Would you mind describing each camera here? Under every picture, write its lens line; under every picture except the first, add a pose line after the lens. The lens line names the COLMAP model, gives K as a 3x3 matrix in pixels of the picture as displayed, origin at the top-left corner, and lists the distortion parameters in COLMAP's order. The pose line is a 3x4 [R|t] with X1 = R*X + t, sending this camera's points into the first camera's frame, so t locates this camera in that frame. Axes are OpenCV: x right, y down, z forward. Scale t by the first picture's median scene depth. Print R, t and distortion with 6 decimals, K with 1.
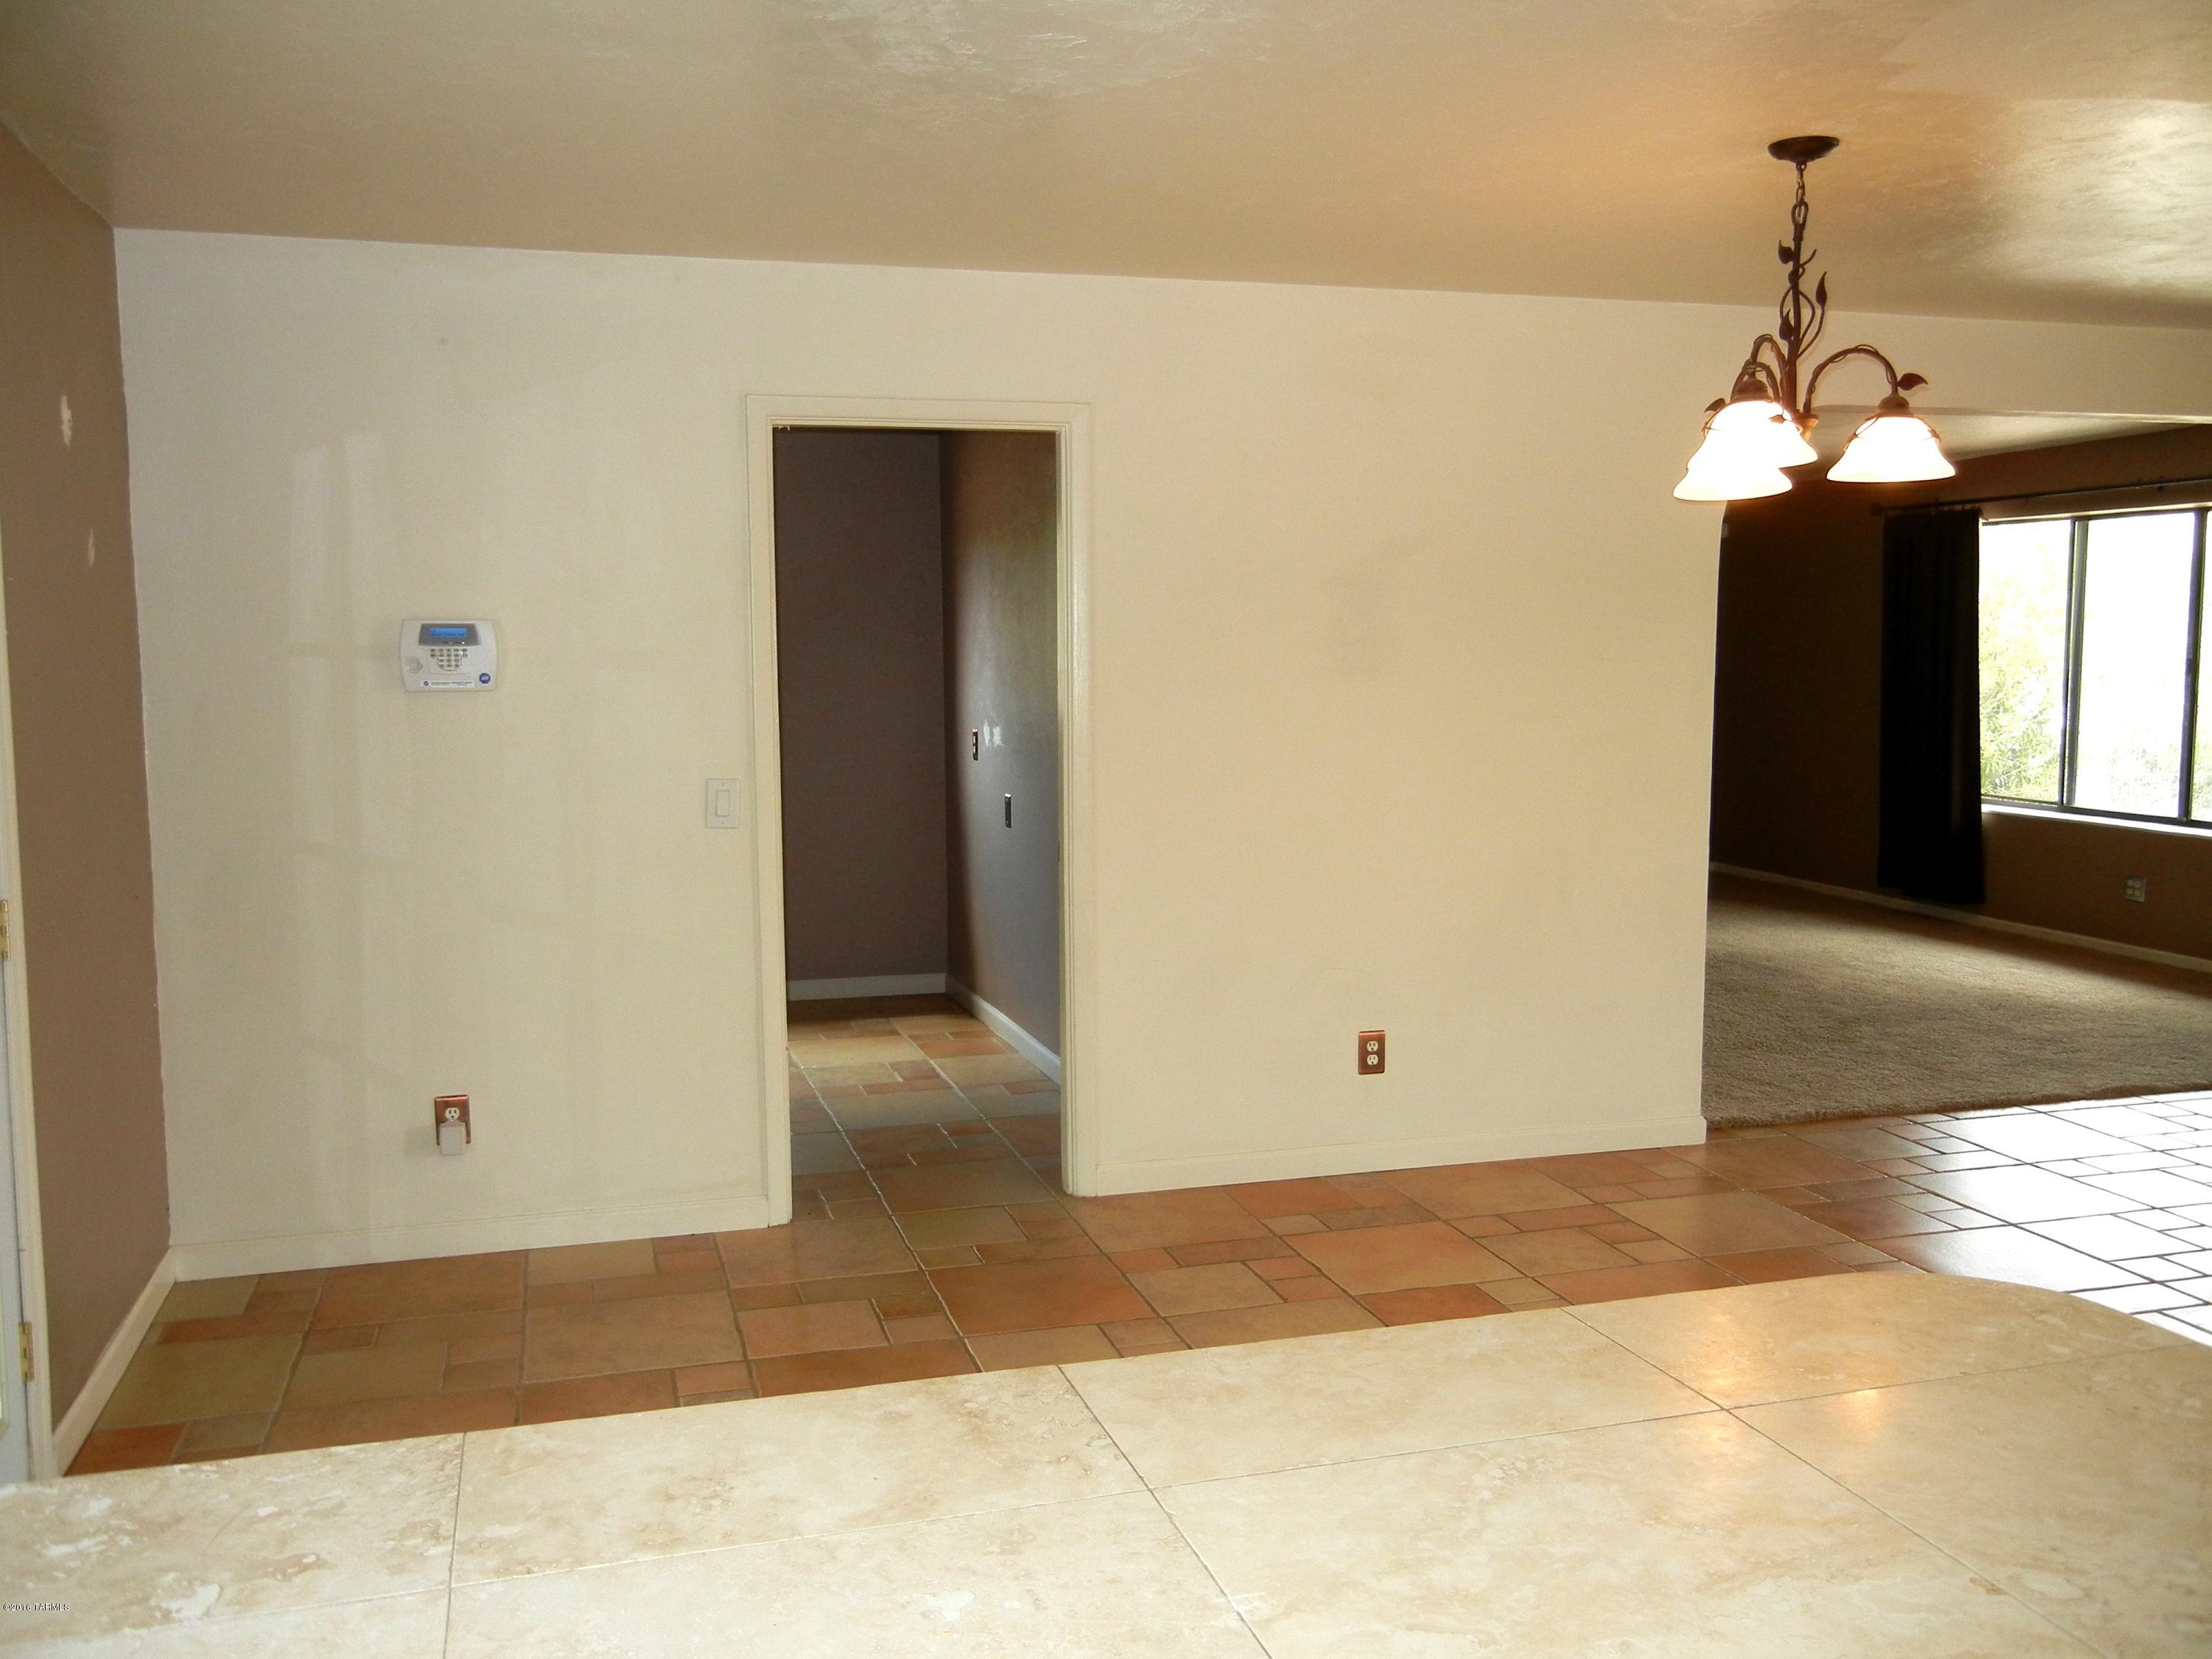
lens RADIAL K [[1931.1, 0, 1102.5], [0, 1931.1, 832.2], [0, 0, 1]] dist [0.004067, 0.027275]
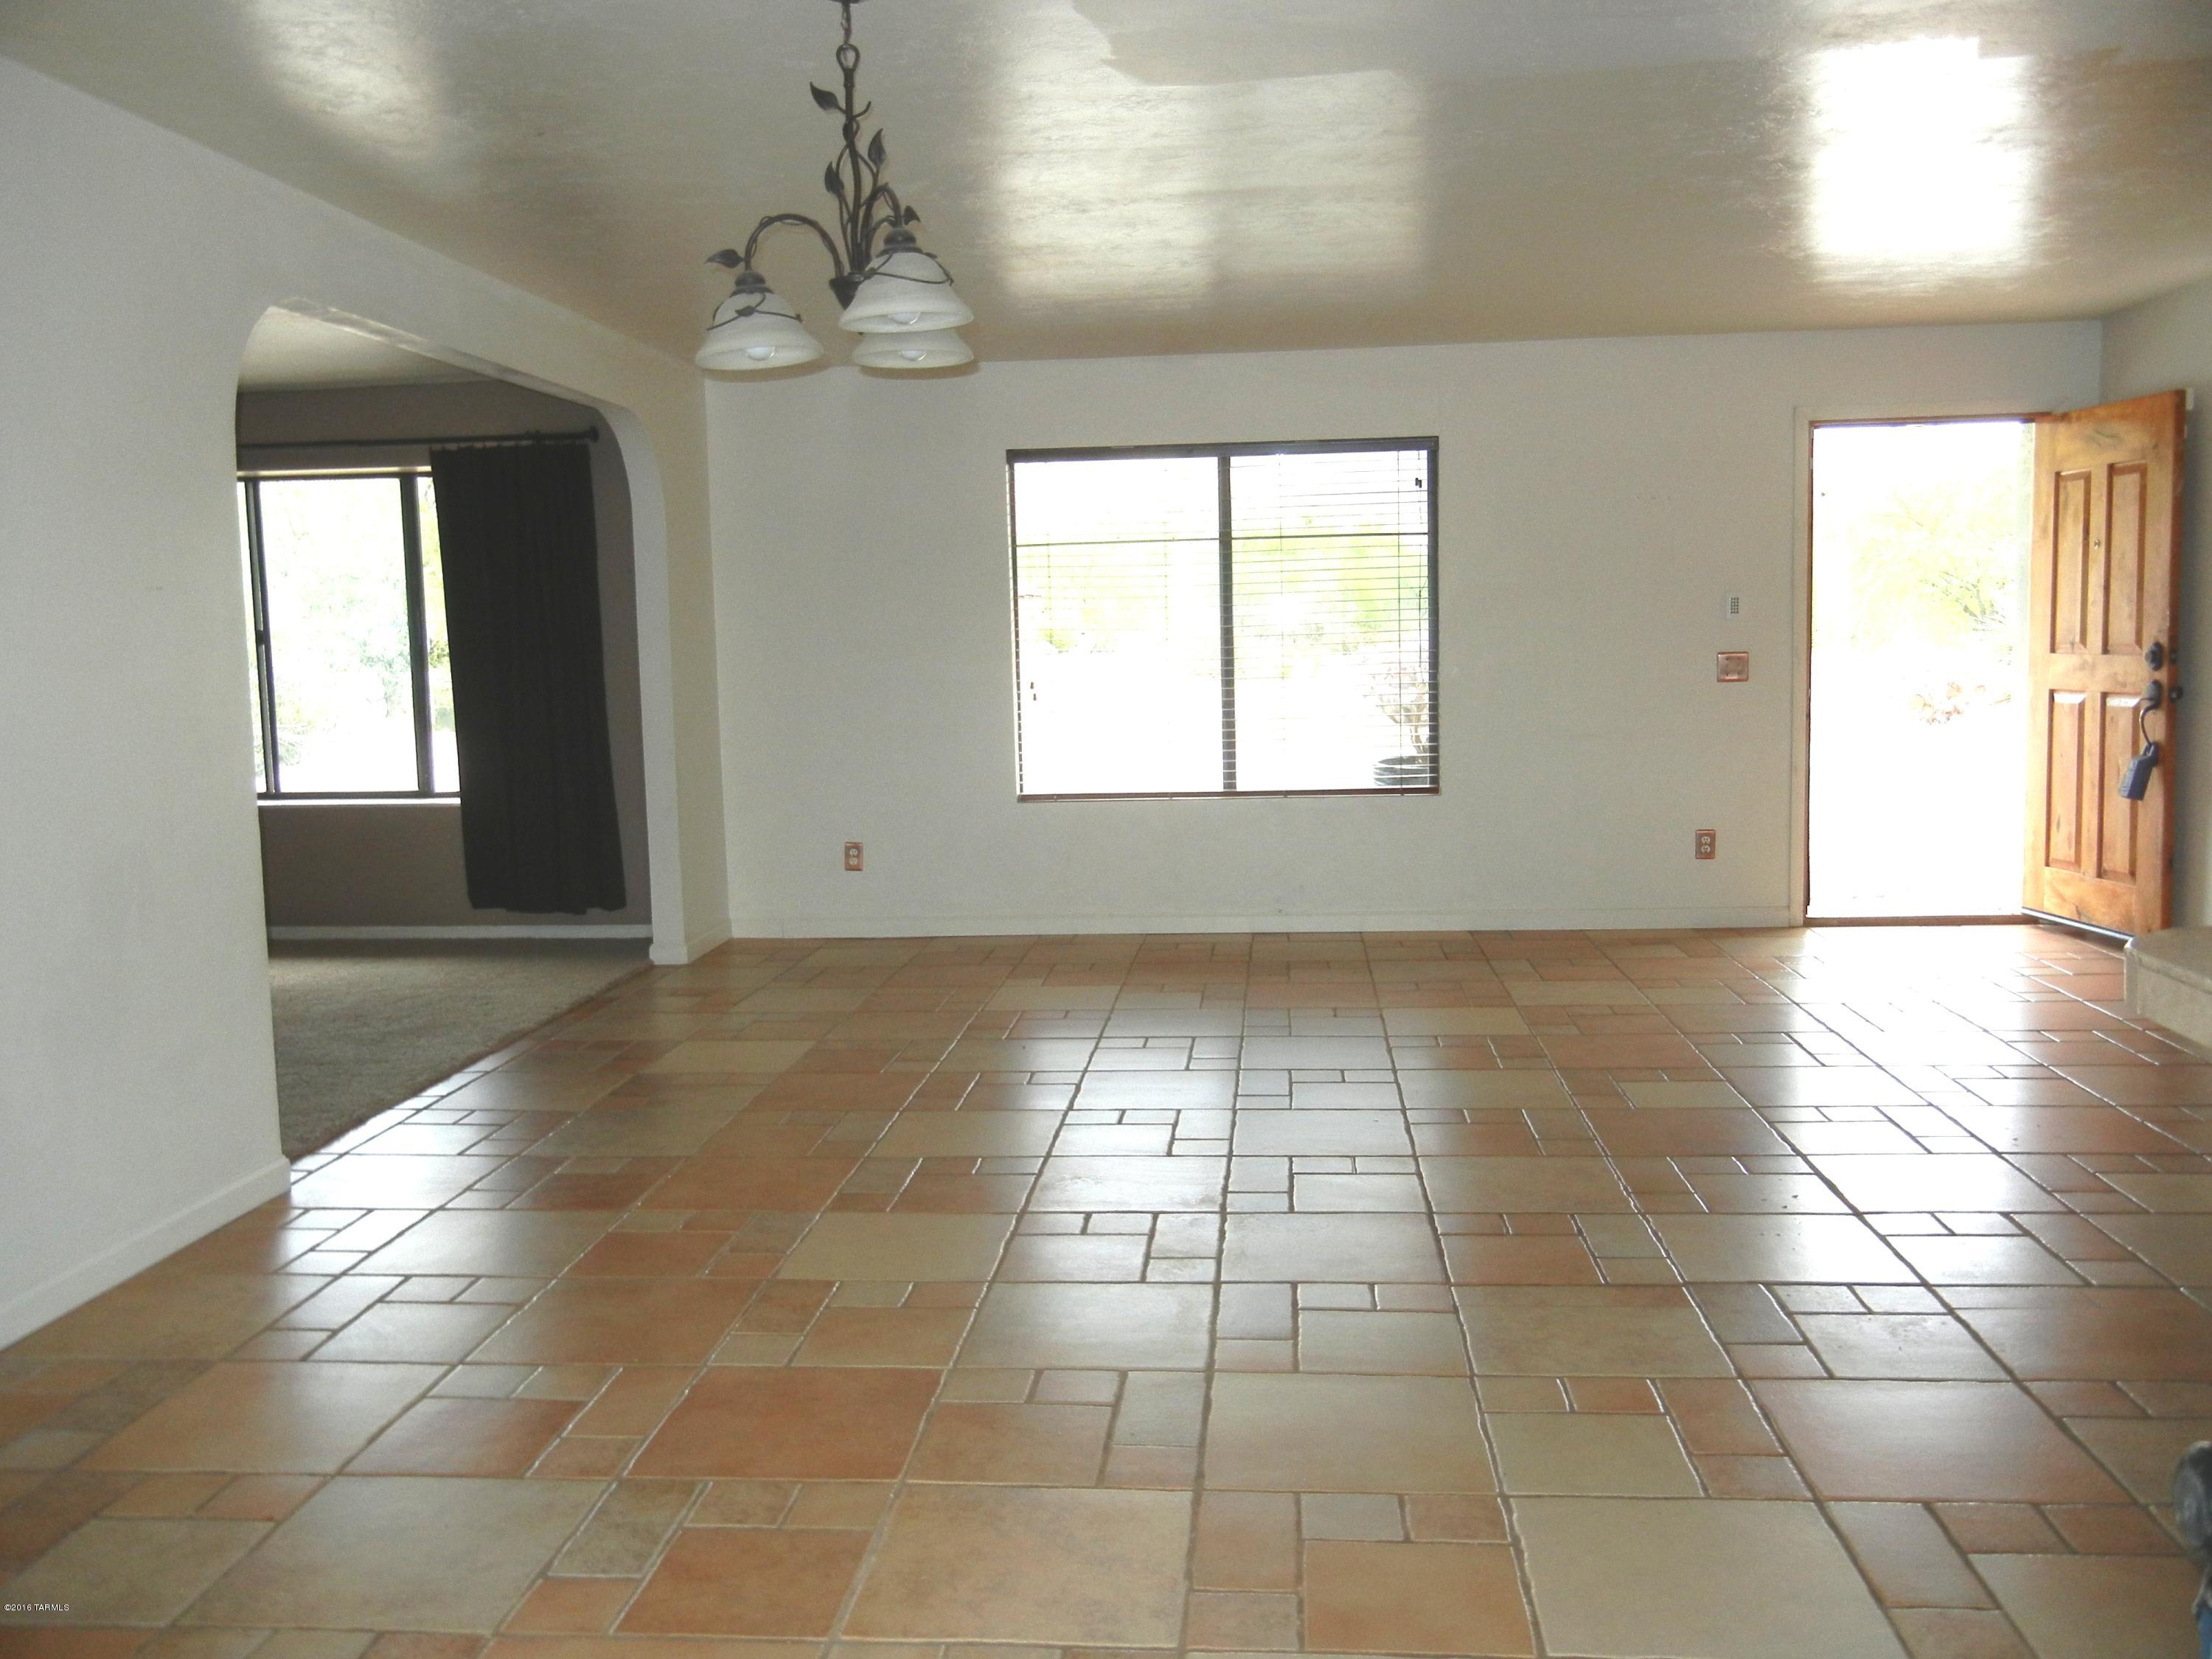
lens RADIAL K [[1931.1, 0, 1110.3], [0, 1931.1, 837.6], [0, 0, 1]] dist [0.004067, 0.027275]
pose [[0.363360, -0.104608, 0.925757, -0.327946], [0.117245, 0.990911, 0.065952, 0.000510], [-0.924242, 0.084576, 0.372322, 0.392114]]
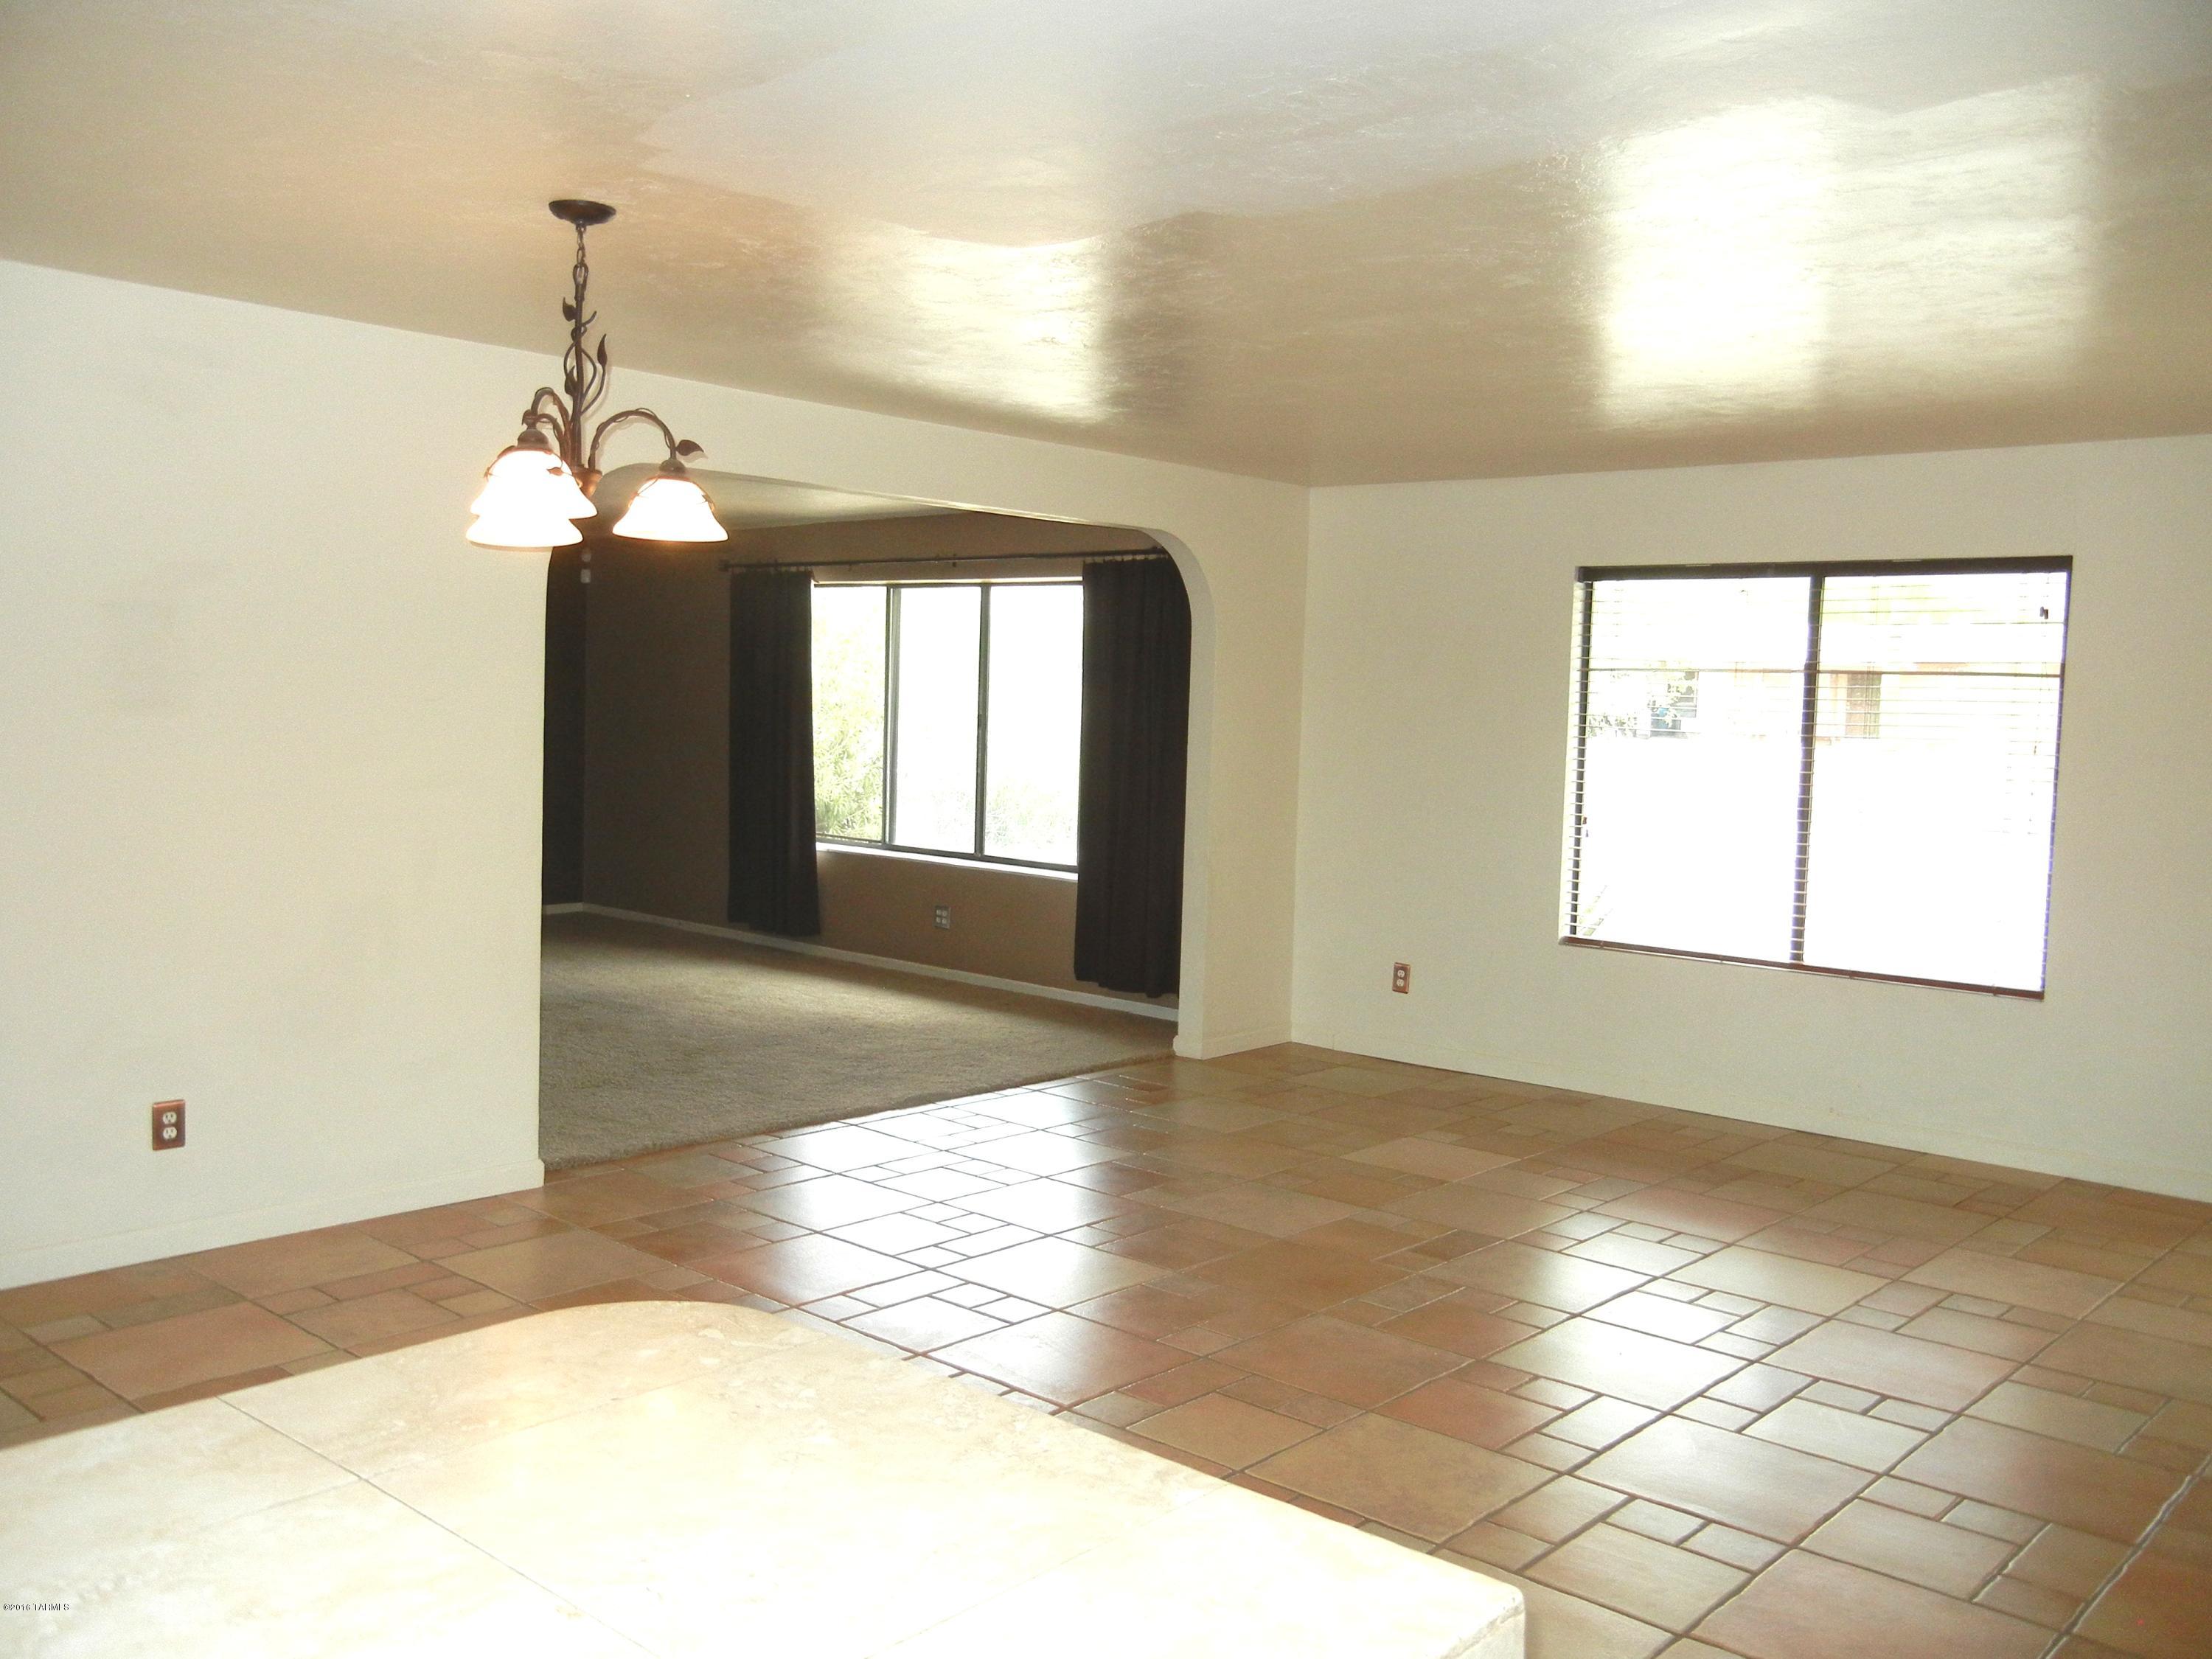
lens RADIAL K [[1931.1, 0, 1101.6], [0, 1931.1, 830.3], [0, 0, 1]] dist [0.004067, 0.027275]
pose [[0.853328, -0.007084, 0.521327, 0.040093], [0.018382, 0.999695, -0.016504, -0.001454], [-0.521051, 0.023666, 0.853198, -0.009547]]
